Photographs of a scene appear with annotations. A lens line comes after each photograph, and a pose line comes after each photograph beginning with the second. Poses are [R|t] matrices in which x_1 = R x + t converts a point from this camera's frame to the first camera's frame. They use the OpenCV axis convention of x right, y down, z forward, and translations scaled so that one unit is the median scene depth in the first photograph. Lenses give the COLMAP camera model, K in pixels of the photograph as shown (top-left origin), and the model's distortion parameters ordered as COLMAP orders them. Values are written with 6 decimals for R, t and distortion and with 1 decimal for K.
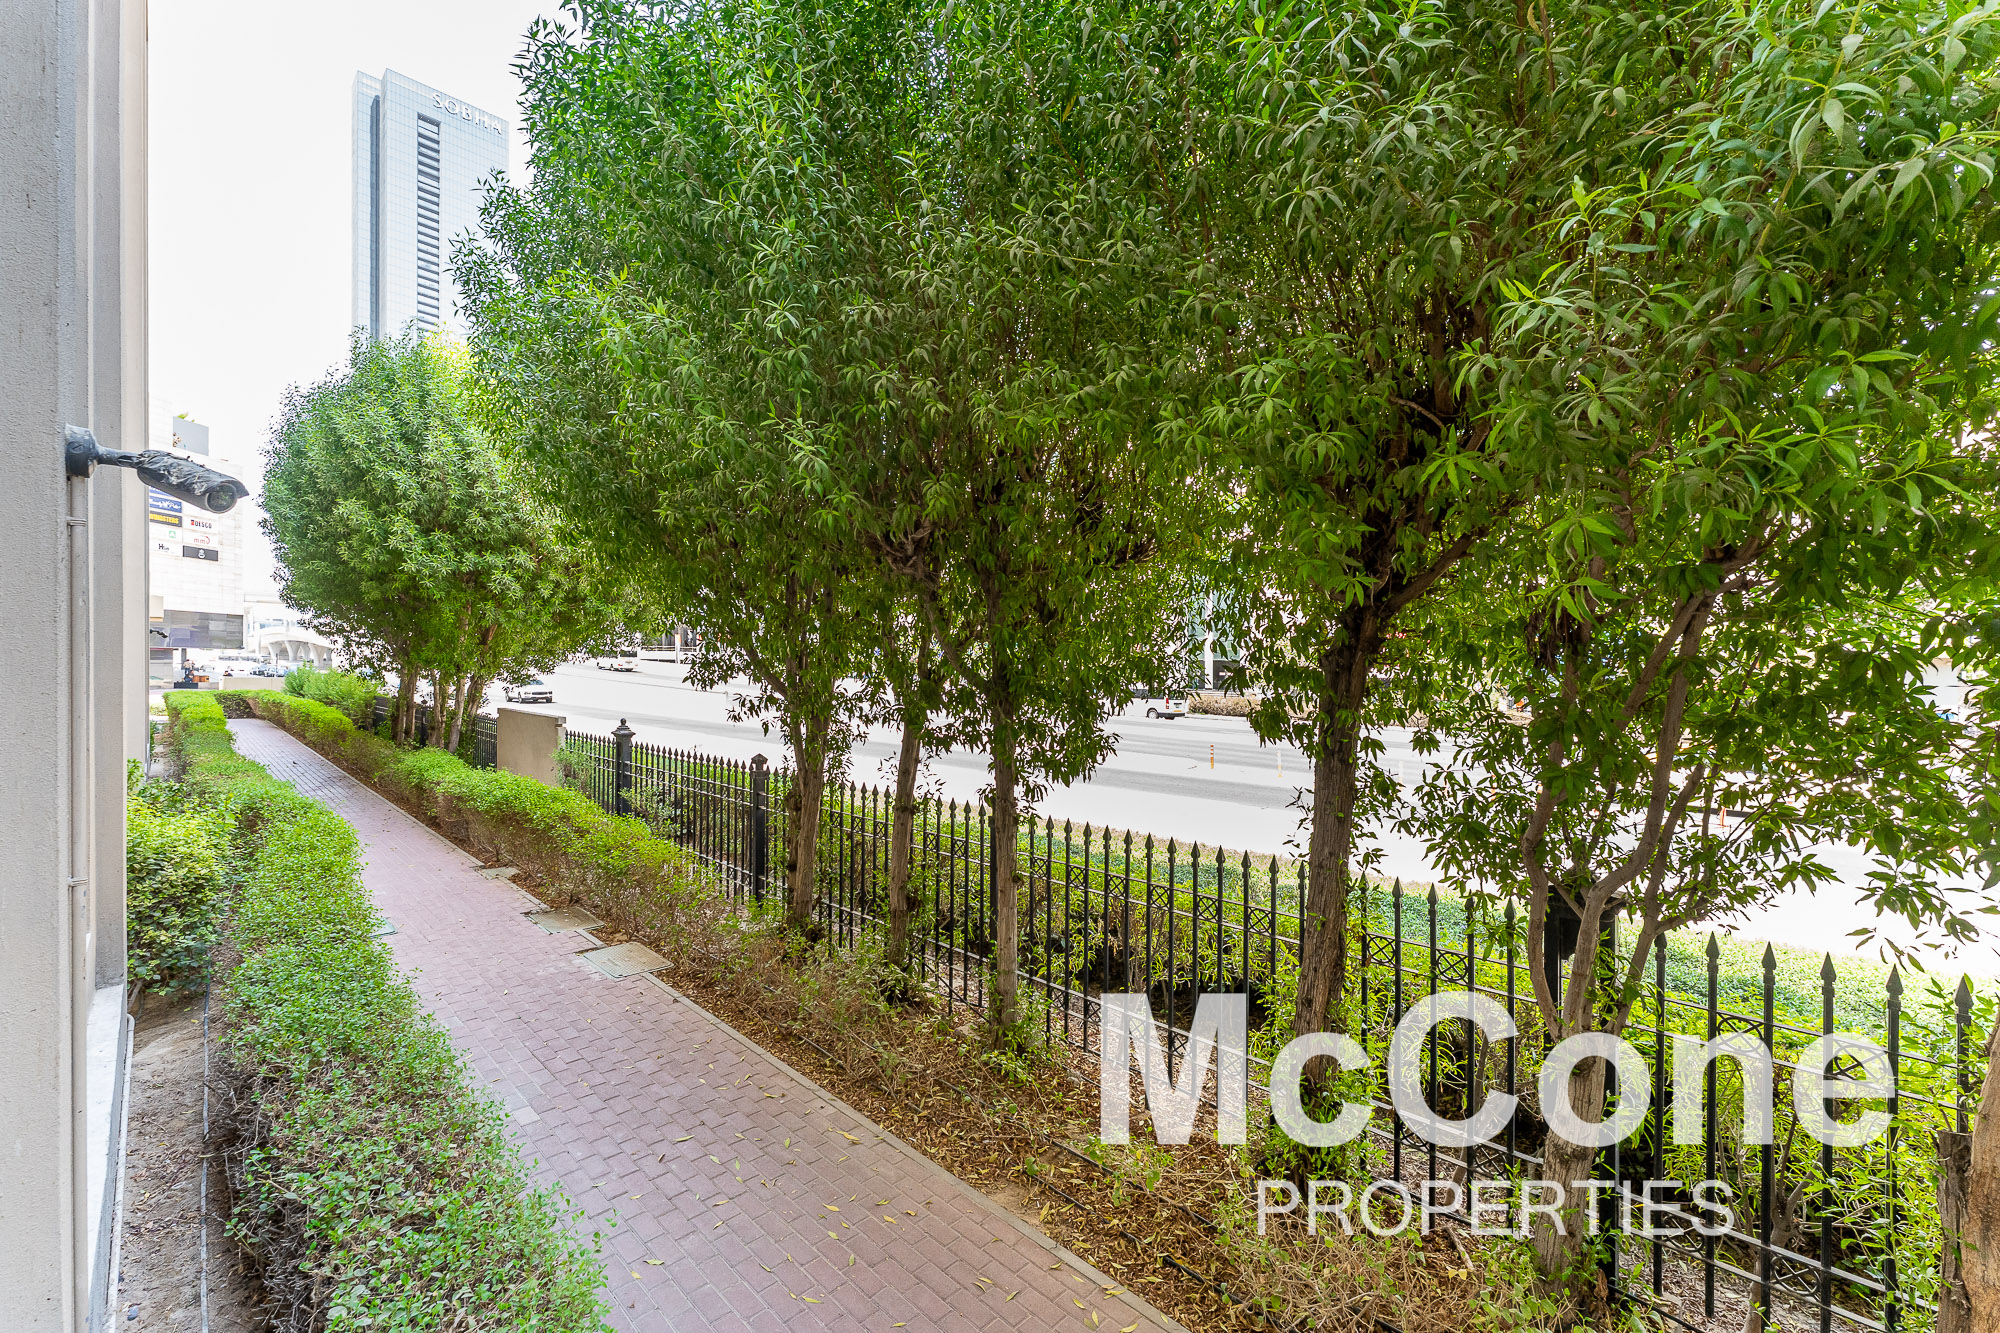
lens RADIAL K [[832.8, 0, 996.2], [0, 832.8, 672.8], [0, 0, 1]] dist [0.000153, 0.000174]
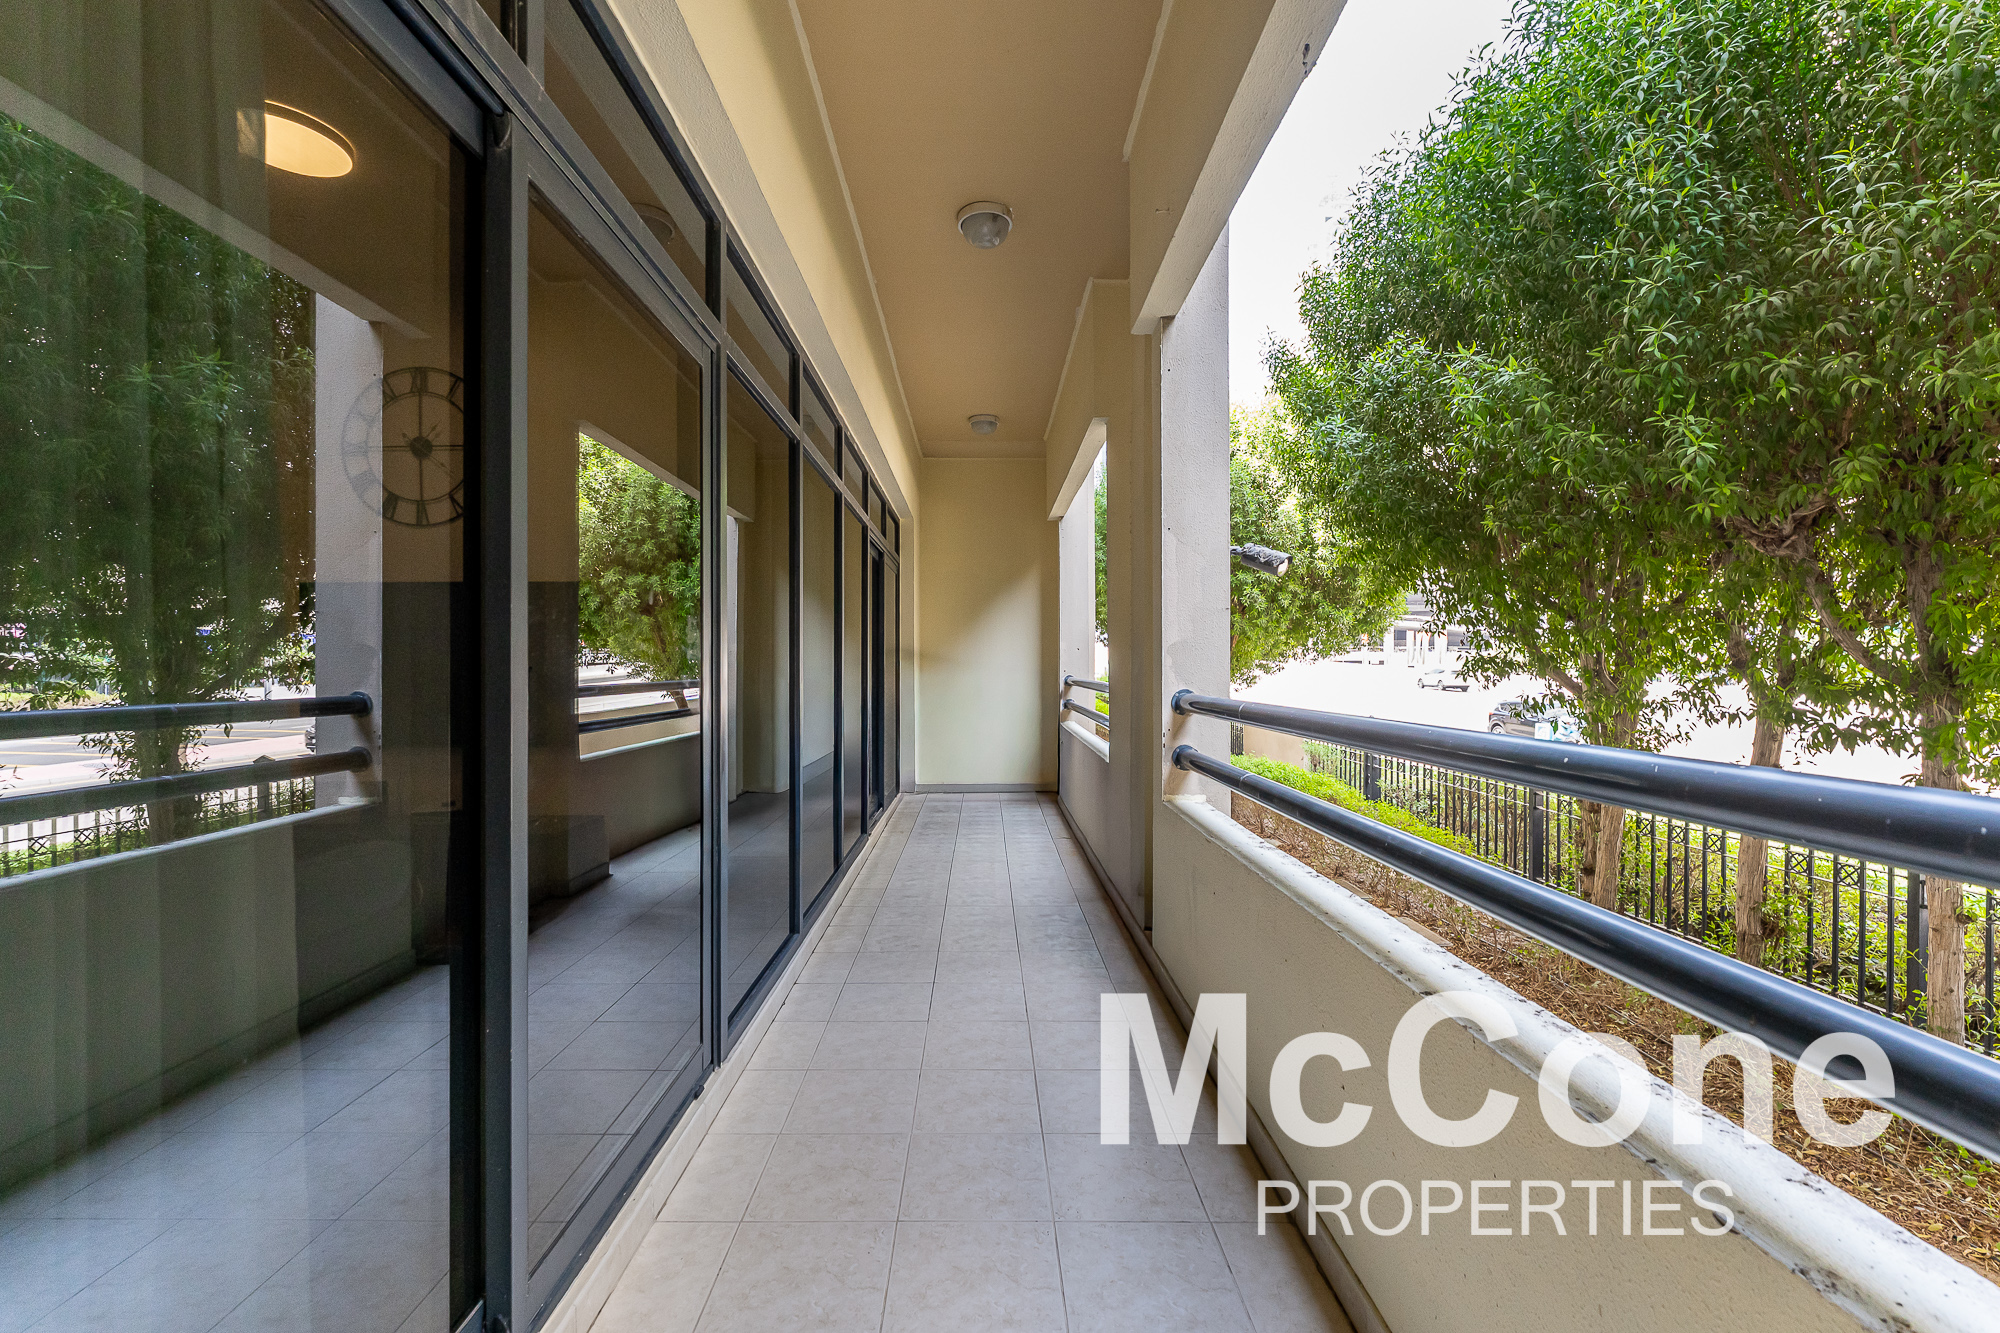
lens RADIAL K [[832.8, 0, 996.3], [0, 832.8, 682.3], [0, 0, 1]] dist [0.000153, 0.000174]
pose [[0.704666, -0.005409, -0.709519, -0.058622], [0.013064, 0.999900, 0.005351, 0.002057], [0.709419, -0.013040, 0.704666, -0.225065]]
